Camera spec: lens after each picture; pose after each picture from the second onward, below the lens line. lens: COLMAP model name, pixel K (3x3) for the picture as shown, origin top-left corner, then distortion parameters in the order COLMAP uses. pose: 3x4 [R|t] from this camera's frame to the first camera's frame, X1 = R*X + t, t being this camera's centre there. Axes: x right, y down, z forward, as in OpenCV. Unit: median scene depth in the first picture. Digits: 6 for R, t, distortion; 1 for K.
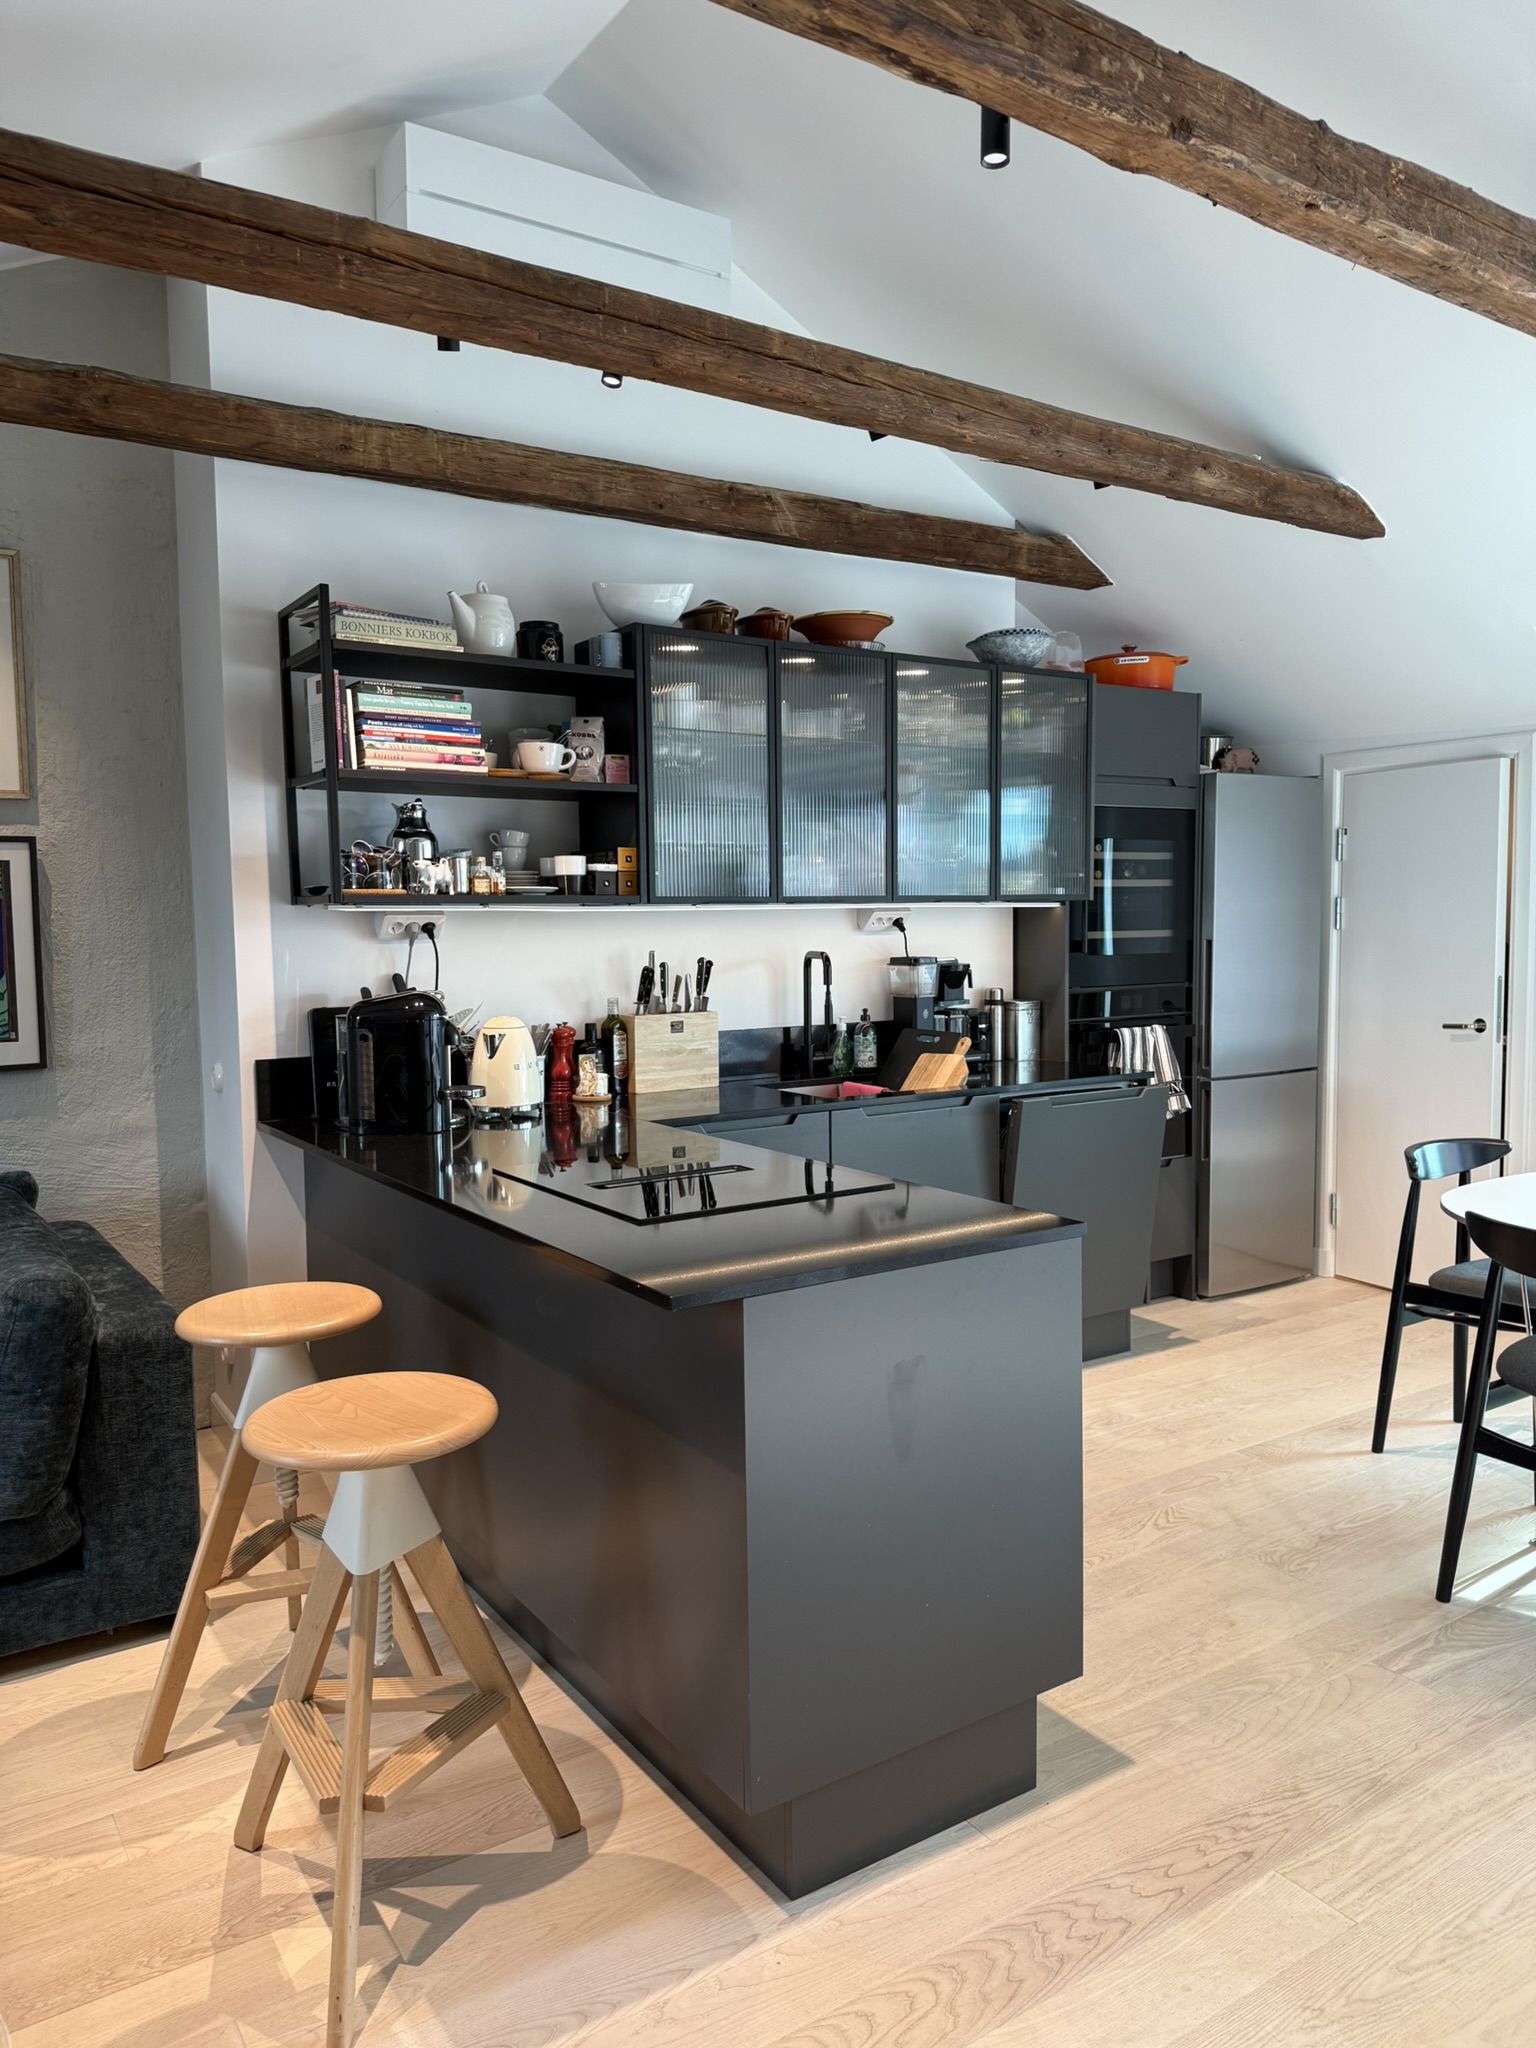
lens RADIAL K [[1443.2, 0, 770.7], [0, 1443.2, 1029.7], [0, 0, 1]] dist [0.046073, -0.061600]
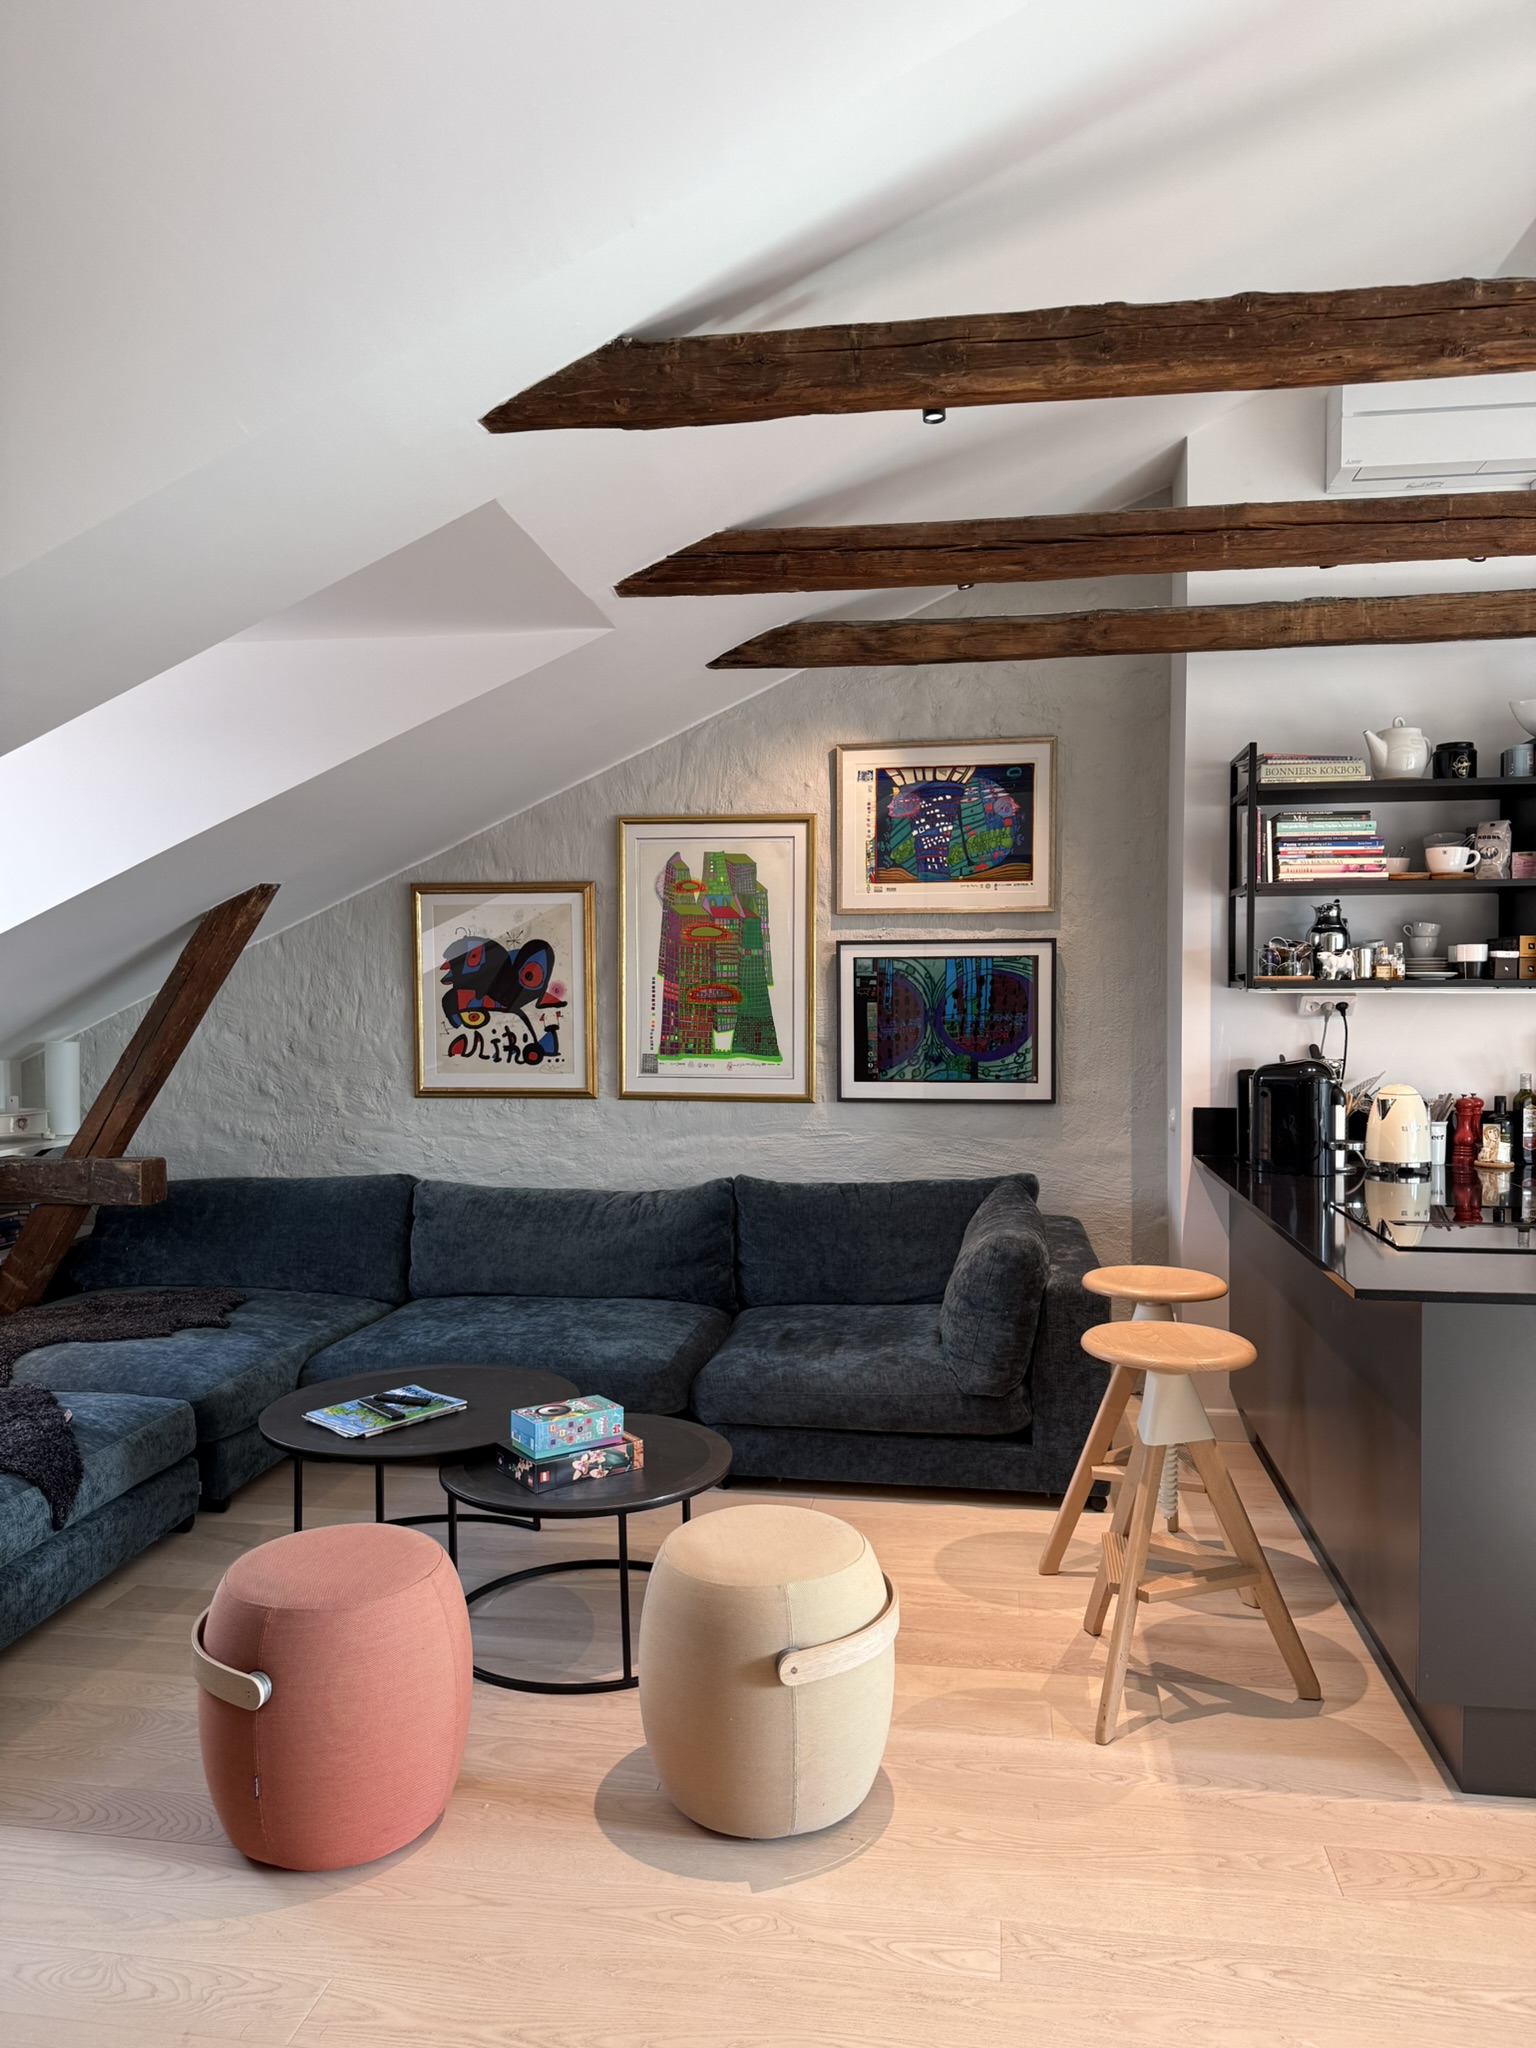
lens RADIAL K [[1443.2, 0, 770.7], [0, 1443.2, 1029.7], [0, 0, 1]] dist [0.046073, -0.061600]
pose [[0.740811, 0.029677, -0.671058, 0.232863], [-0.060004, 0.997953, -0.022107, 0.003257], [0.669029, 0.056644, 0.741075, -0.215708]]
